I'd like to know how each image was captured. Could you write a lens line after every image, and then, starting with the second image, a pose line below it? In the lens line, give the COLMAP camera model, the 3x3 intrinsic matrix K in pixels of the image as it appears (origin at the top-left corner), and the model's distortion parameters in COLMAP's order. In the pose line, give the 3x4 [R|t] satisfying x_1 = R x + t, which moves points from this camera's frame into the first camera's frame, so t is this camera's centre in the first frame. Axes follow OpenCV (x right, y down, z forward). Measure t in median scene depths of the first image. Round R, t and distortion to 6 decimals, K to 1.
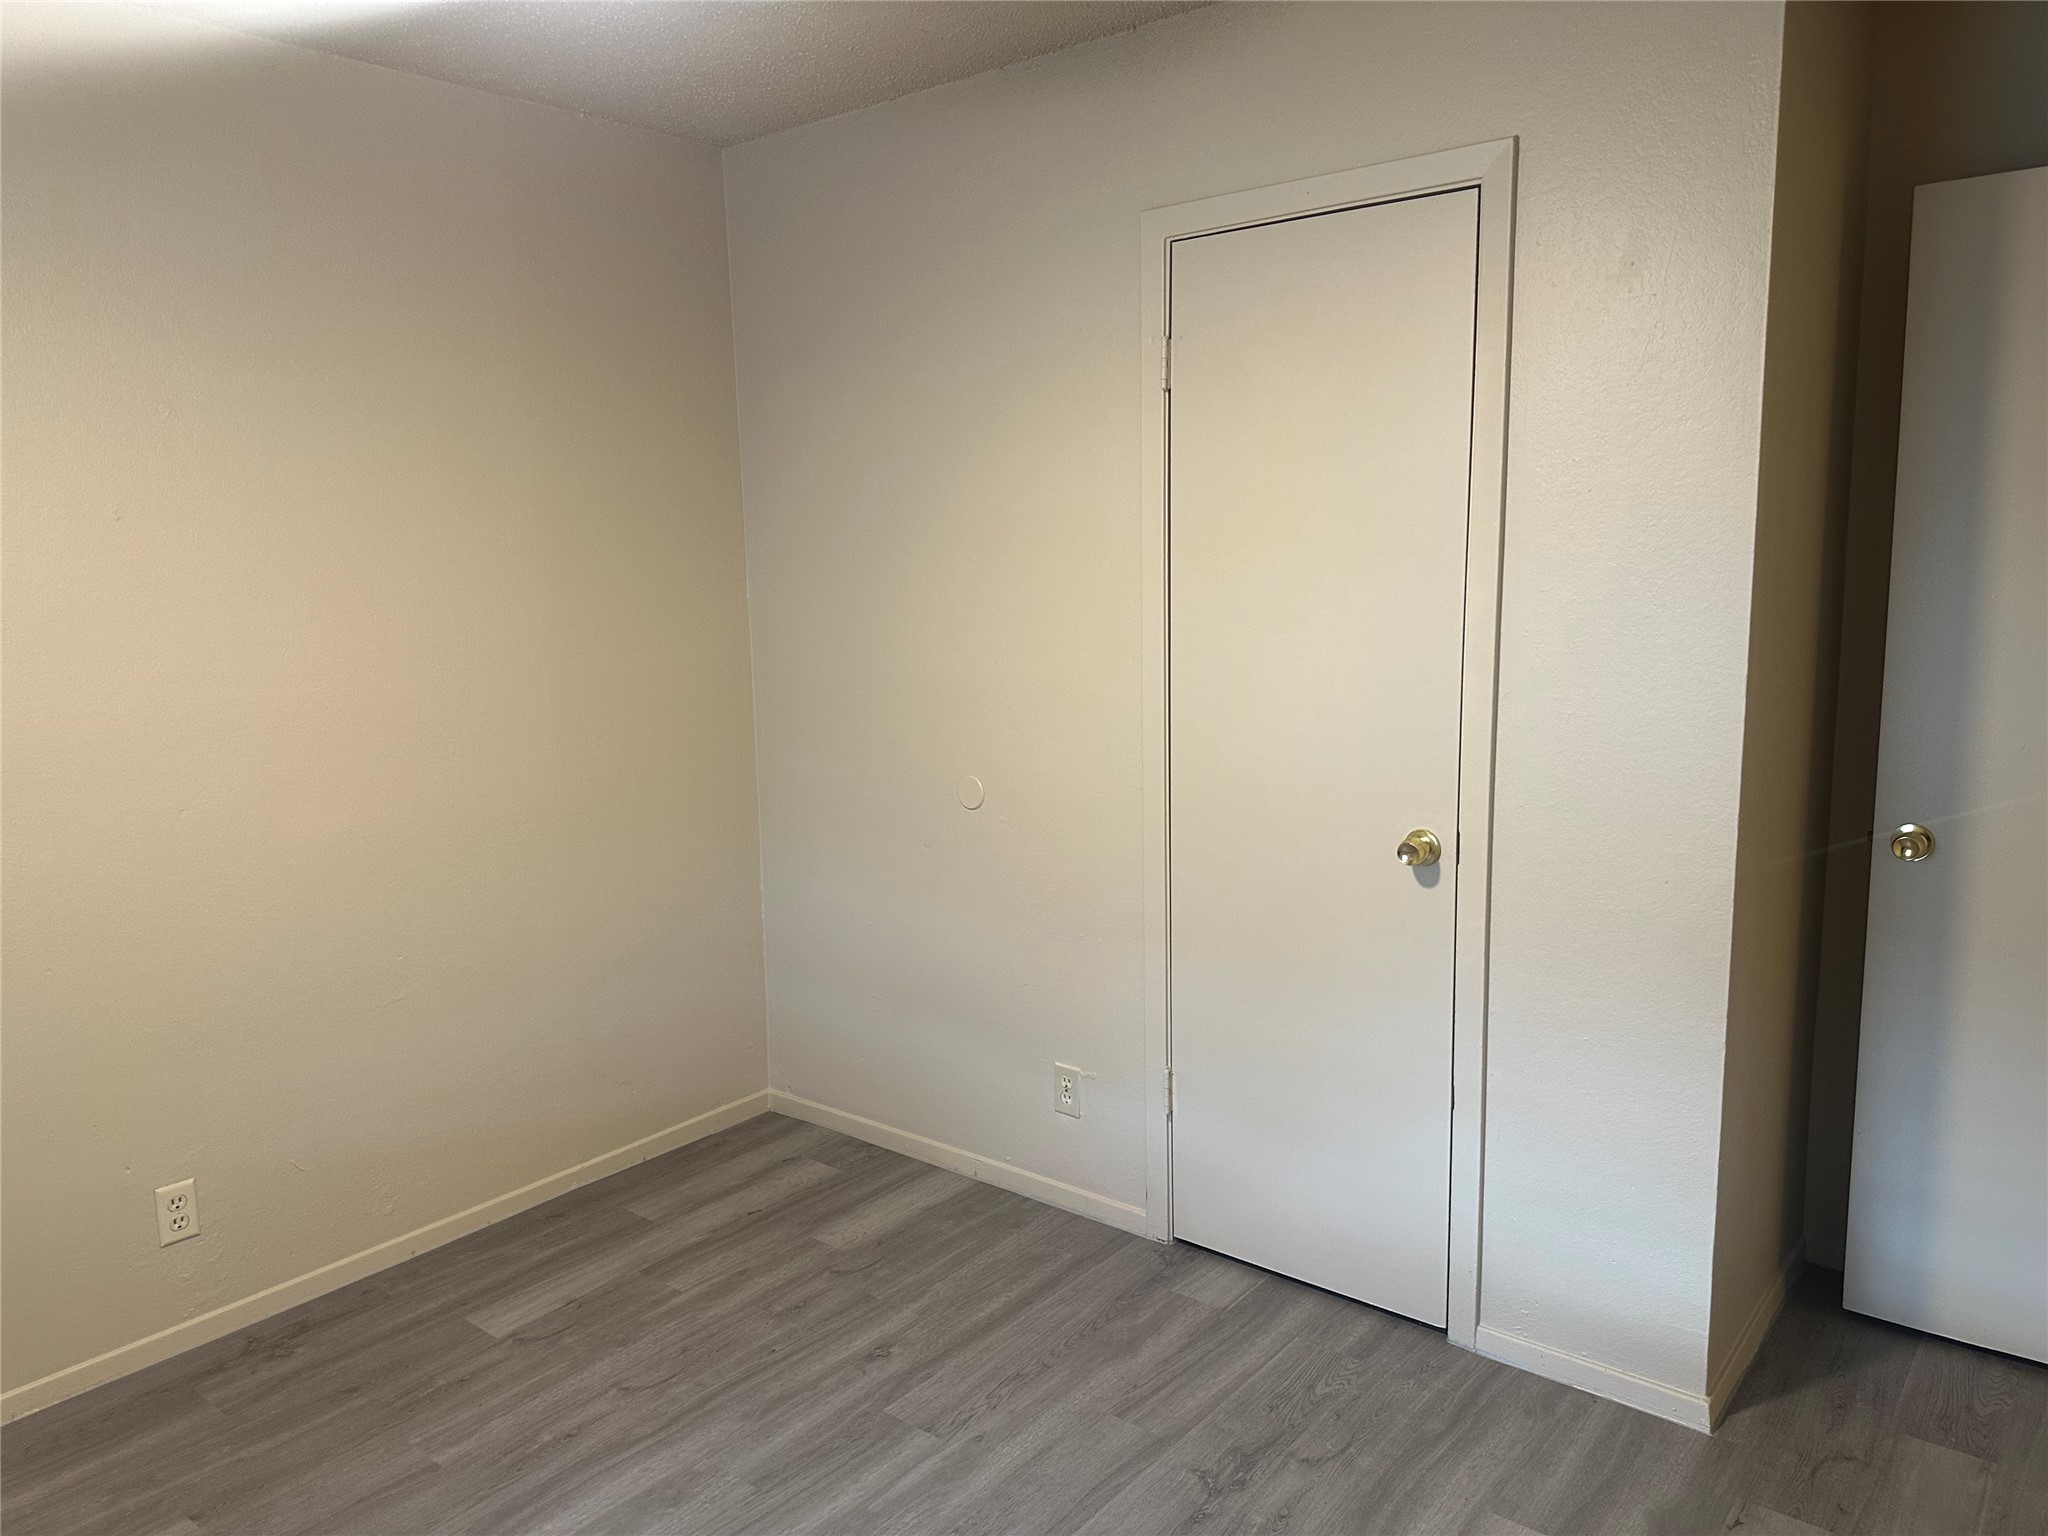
lens RADIAL K [[1464.4, 0, 1034.7], [0, 1464.4, 766.6], [0, 0, 1]] dist [0.035171, -0.044956]
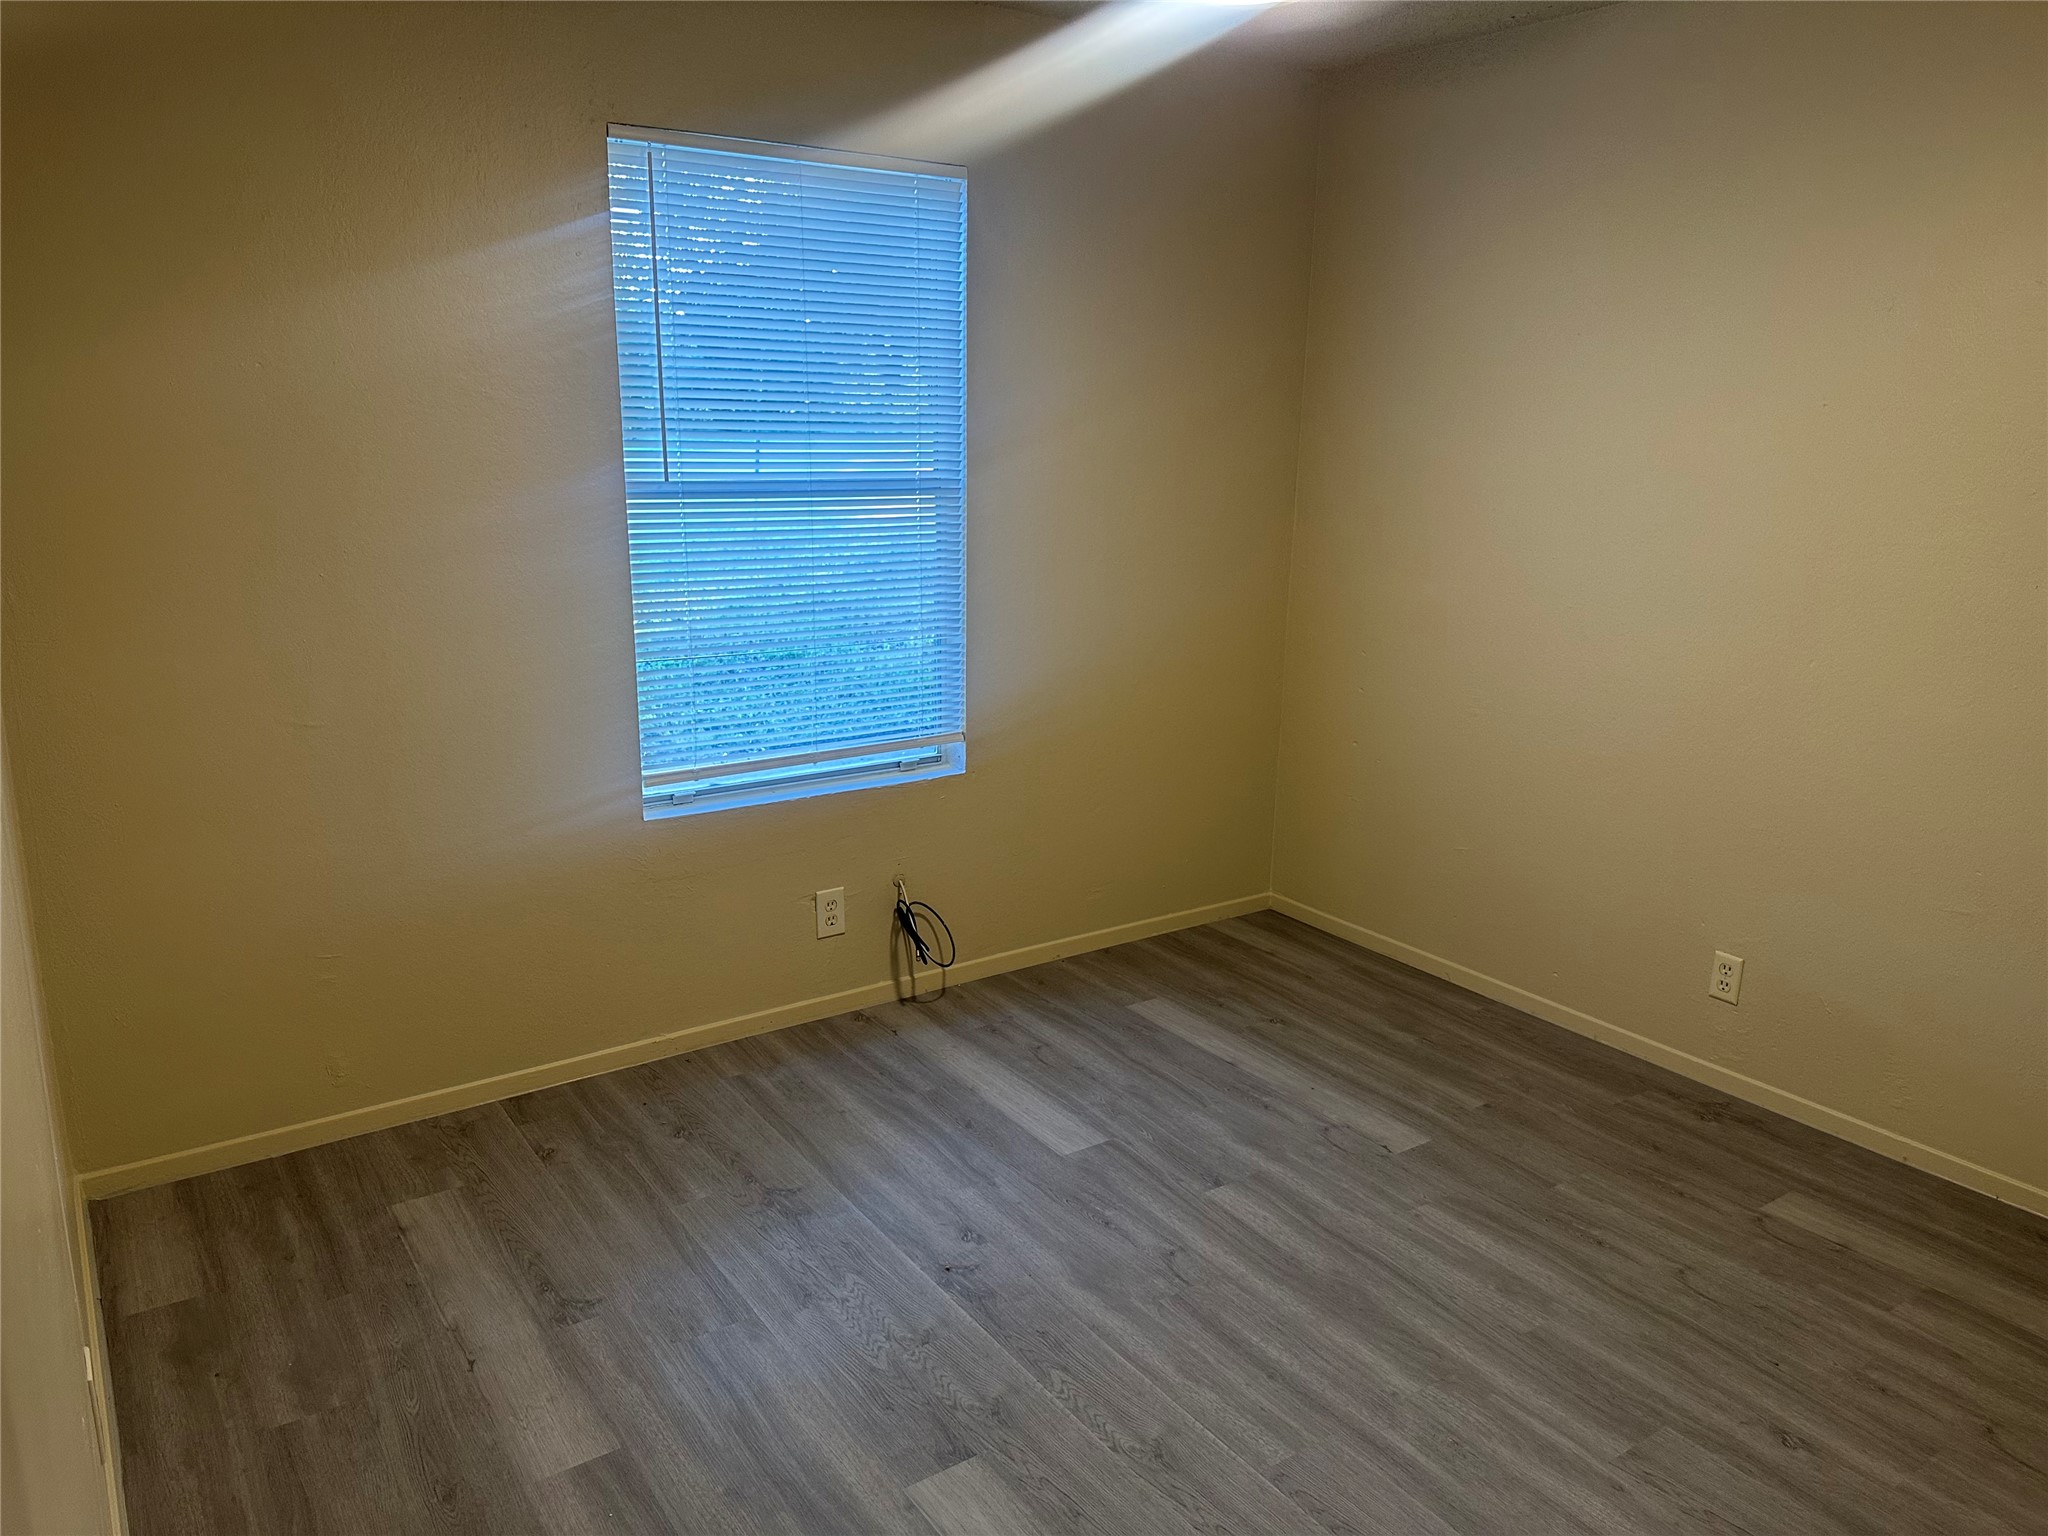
lens RADIAL K [[1464.4, 0, 1034.8], [0, 1464.4, 768.3], [0, 0, 1]] dist [0.035171, -0.044956]
pose [[-0.300505, 0.243974, -0.922048, 0.743974], [-0.137080, 0.945646, 0.294894, -0.168577], [0.943878, 0.215011, -0.250728, 0.738539]]
